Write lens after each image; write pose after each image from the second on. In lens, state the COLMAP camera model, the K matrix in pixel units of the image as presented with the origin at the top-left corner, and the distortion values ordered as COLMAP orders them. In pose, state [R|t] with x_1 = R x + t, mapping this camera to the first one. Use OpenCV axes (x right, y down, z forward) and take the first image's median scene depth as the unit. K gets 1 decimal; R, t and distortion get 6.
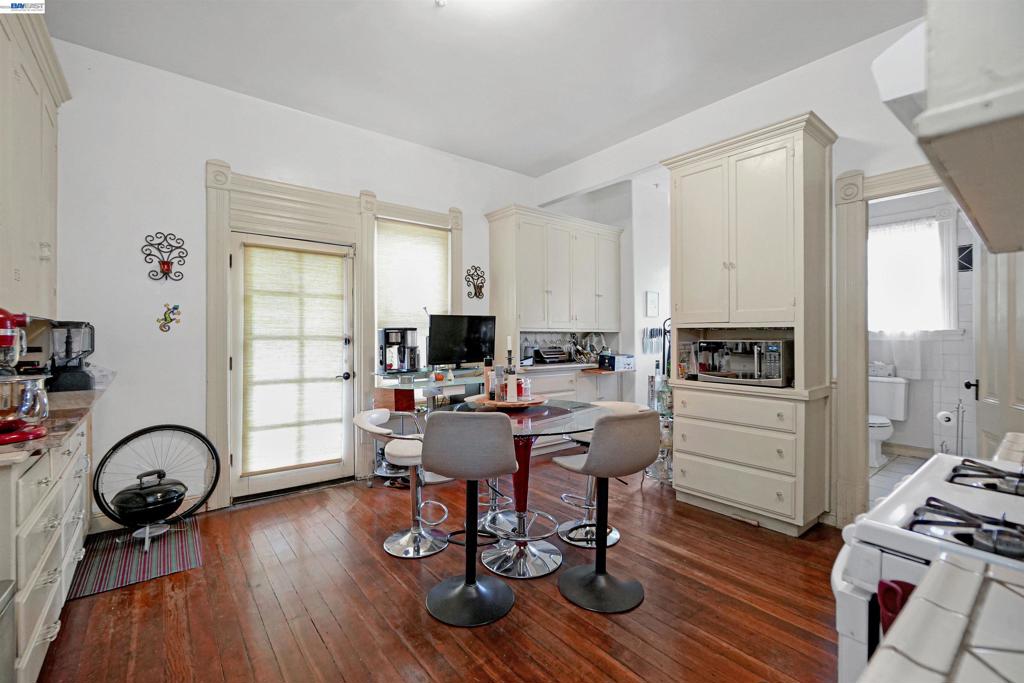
lens RADIAL K [[445.8, 0, 512.0], [0, 445.8, 341.5], [0, 0, 1]] dist [0.001327, 0.000195]
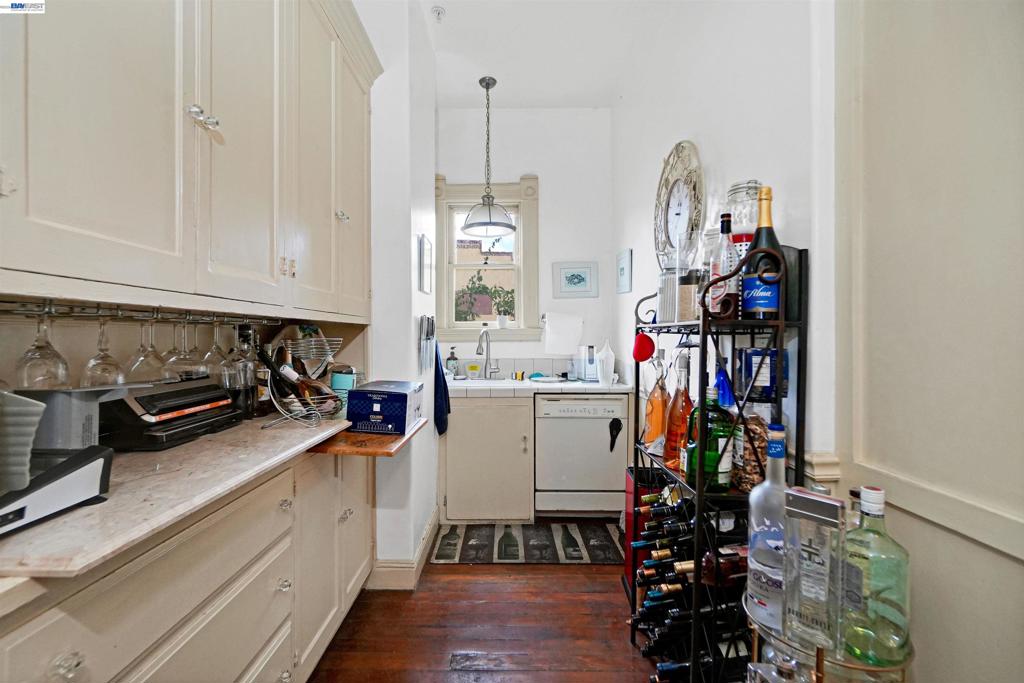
lens RADIAL K [[445.8, 0, 512.0], [0, 445.8, 341.5], [0, 0, 1]] dist [0.001327, 0.000195]
pose [[0.617989, -0.000090, 0.786187, 0.011321], [-0.003619, 0.999989, 0.002959, -0.009797], [-0.786179, -0.004674, 0.617982, 0.853299]]
